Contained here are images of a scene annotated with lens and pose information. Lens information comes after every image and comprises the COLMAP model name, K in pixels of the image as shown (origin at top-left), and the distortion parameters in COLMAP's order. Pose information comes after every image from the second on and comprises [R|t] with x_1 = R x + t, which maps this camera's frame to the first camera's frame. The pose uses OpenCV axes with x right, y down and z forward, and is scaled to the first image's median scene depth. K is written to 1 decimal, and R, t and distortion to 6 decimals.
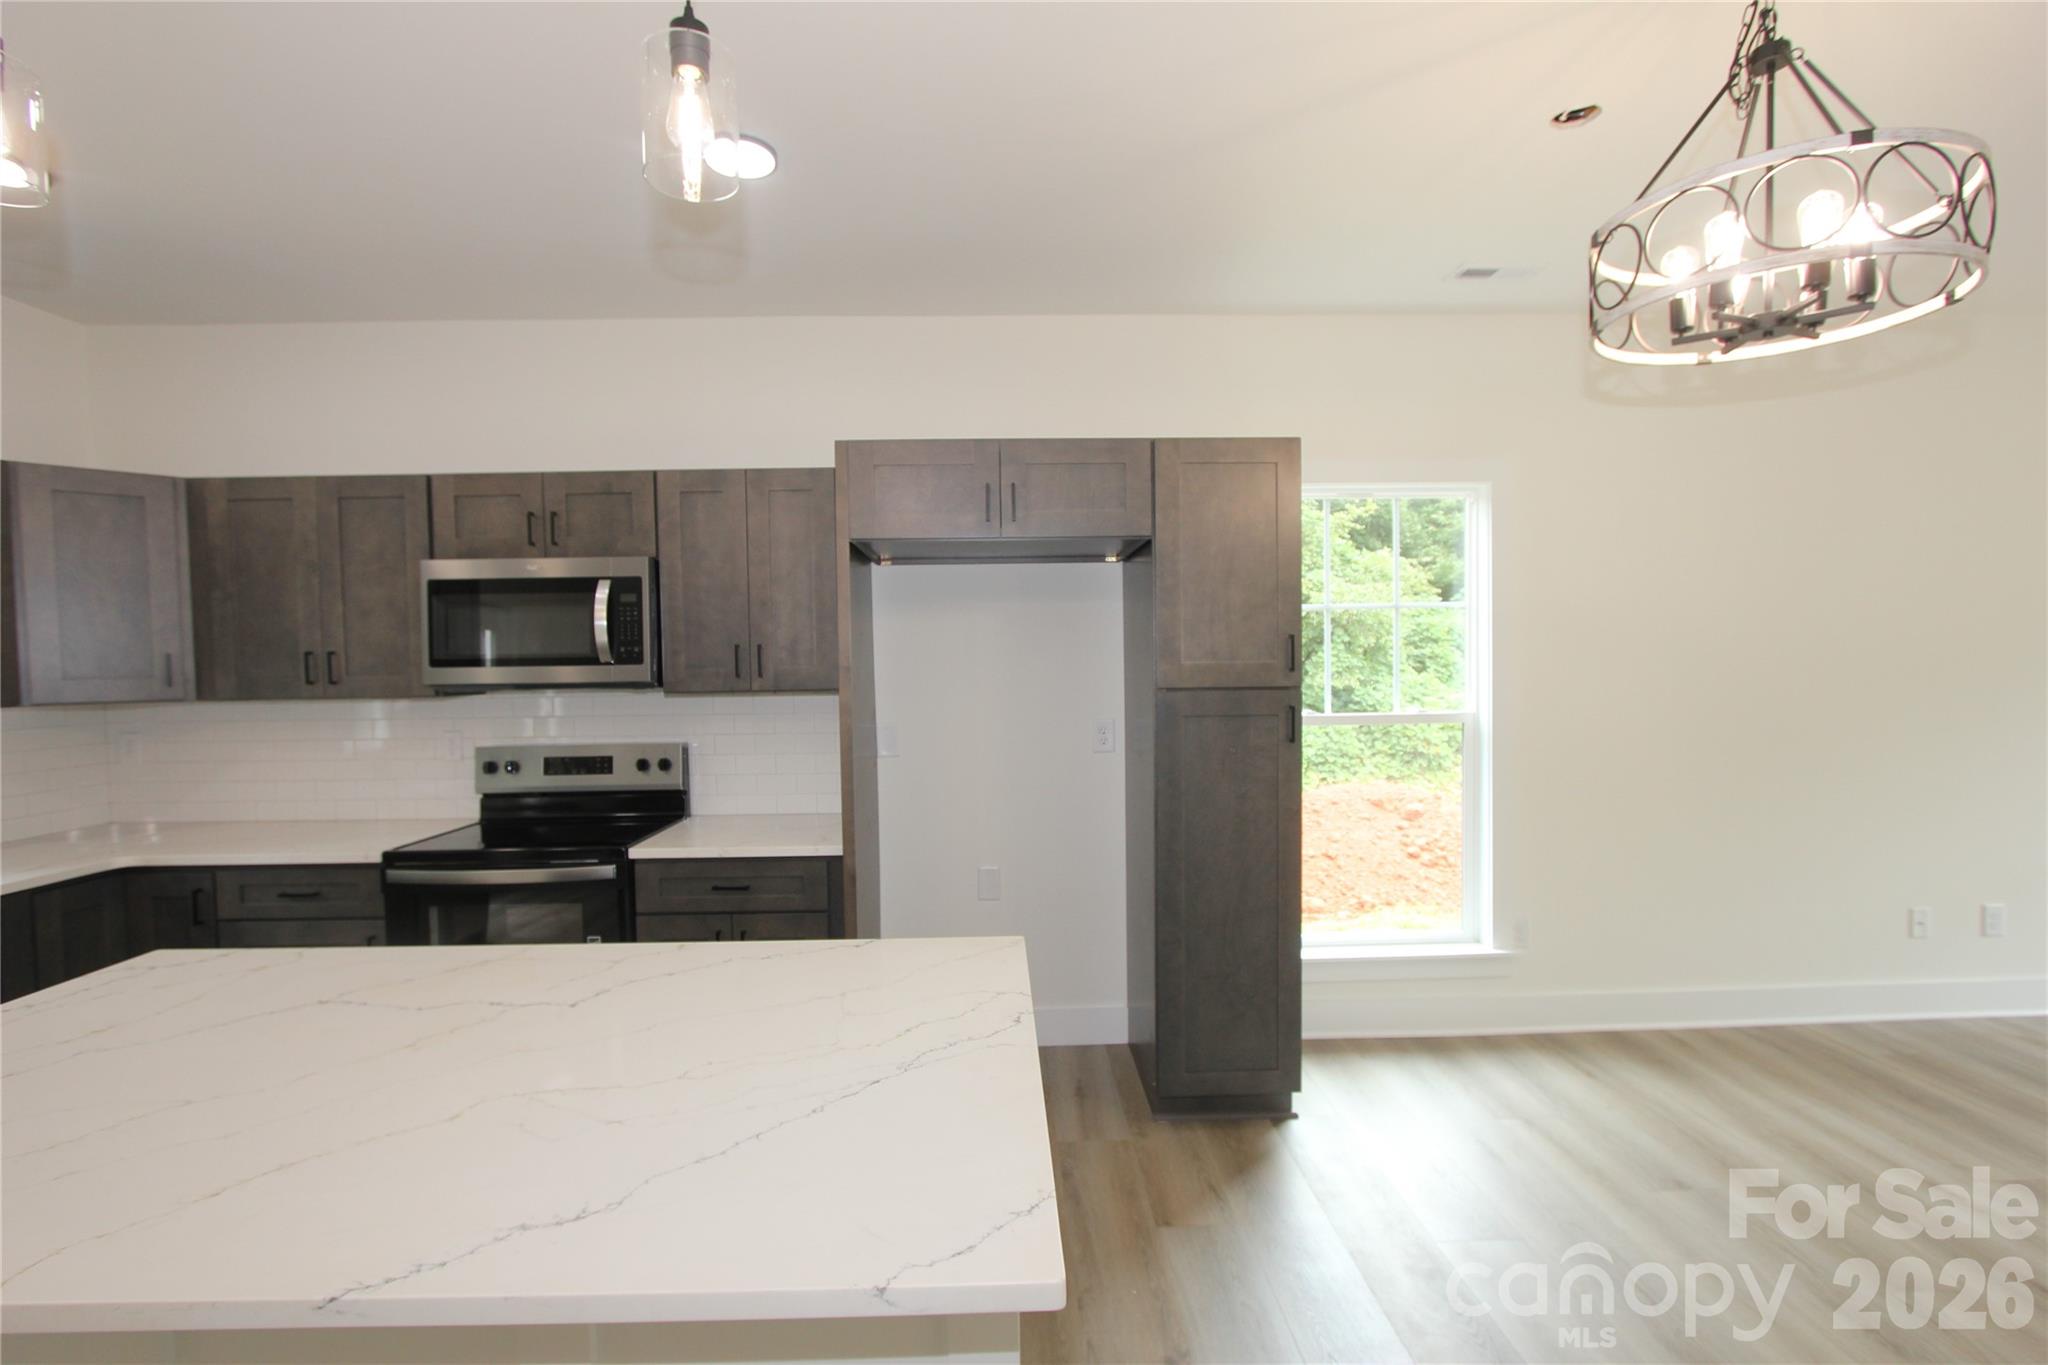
lens RADIAL K [[942.3, 0, 1013.0], [0, 942.3, 700.7], [0, 0, 1]] dist [-0.022558, 0.004031]
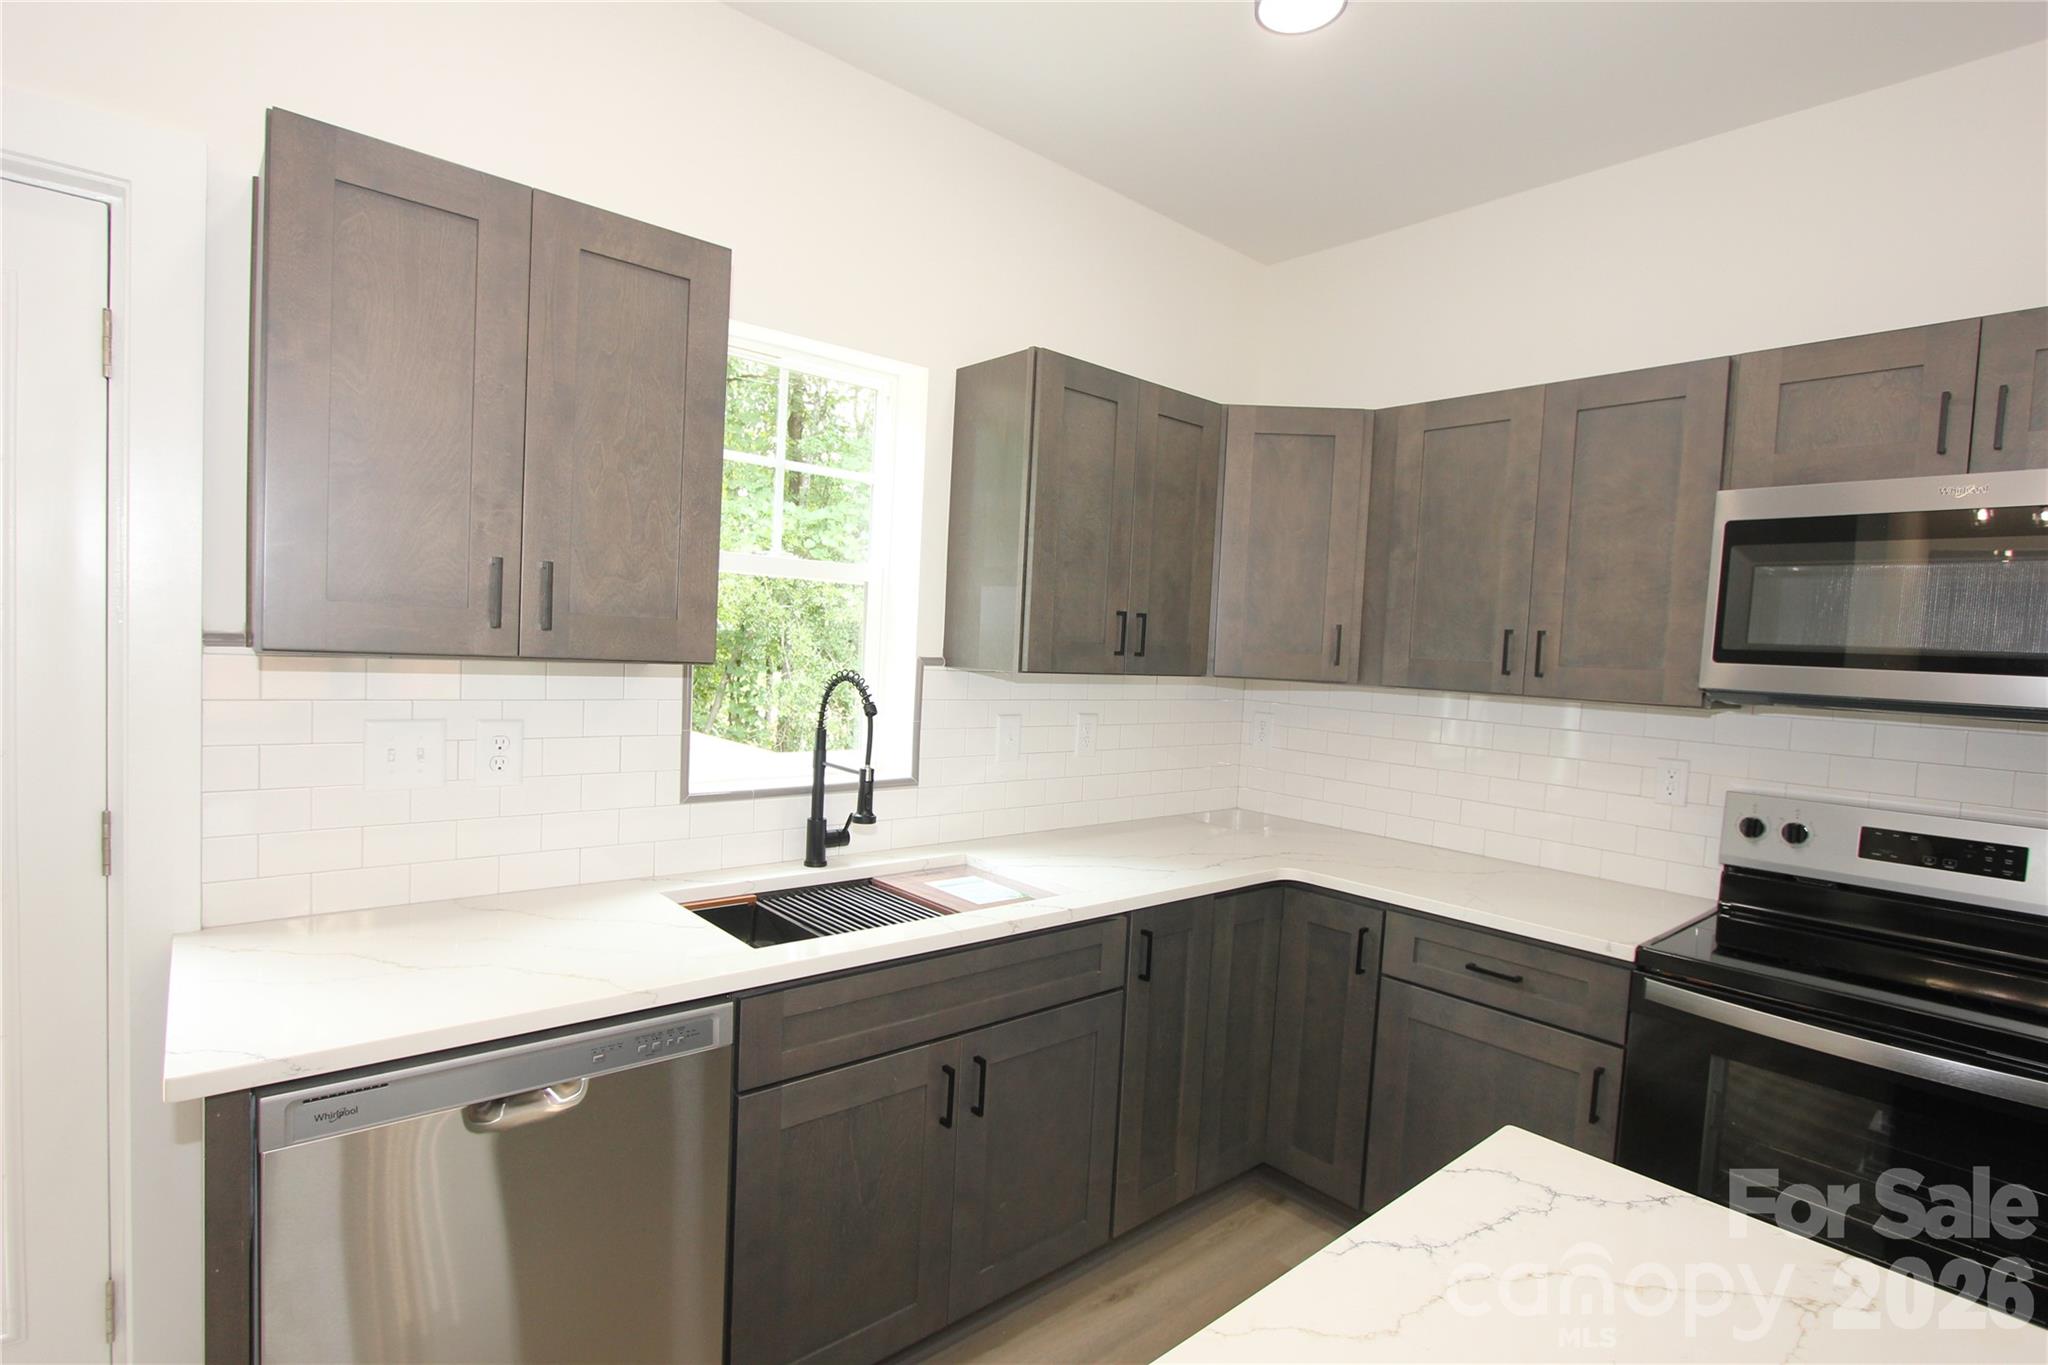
lens RADIAL K [[992.4, 0, 1022.1], [0, 992.4, 698.6], [0, 0, 1]] dist [-0.017340, 0.002932]
pose [[0.639345, 0.088759, -0.763780, -0.412830], [-0.090679, 0.995087, 0.039734, 0.004705], [0.763555, 0.043855, 0.644252, 0.221167]]
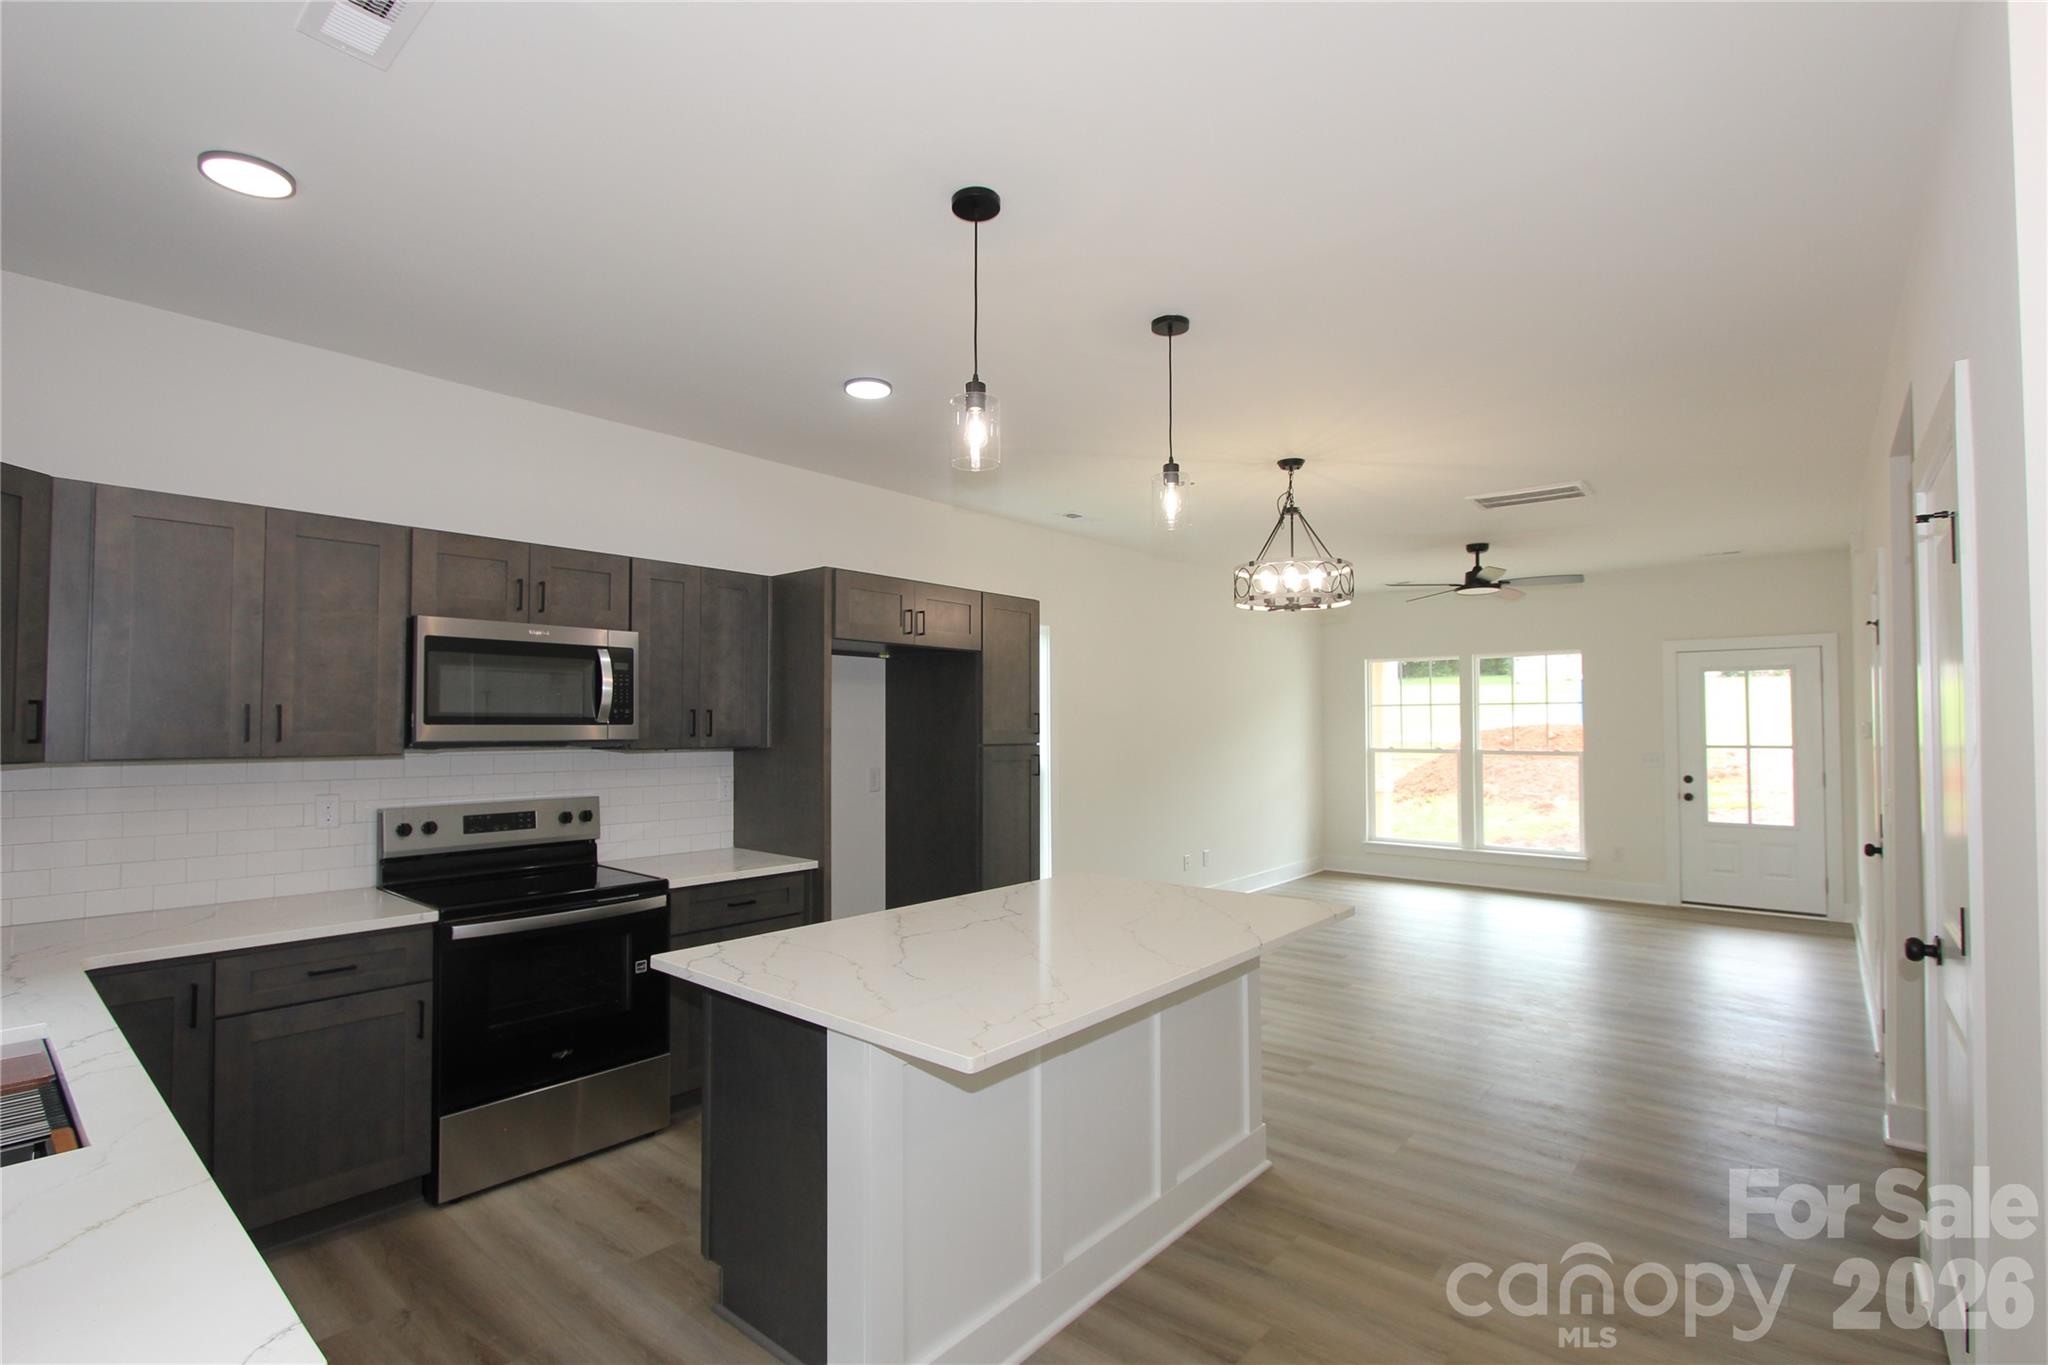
lens RADIAL K [[942.3, 0, 1012.5], [0, 942.3, 699.6], [0, 0, 1]] dist [-0.022558, 0.004031]
pose [[0.668615, 0.033661, 0.742847, -0.938524], [0.020867, 0.997732, -0.063992, 0.014126], [-0.743316, 0.058287, 0.666396, -0.114290]]
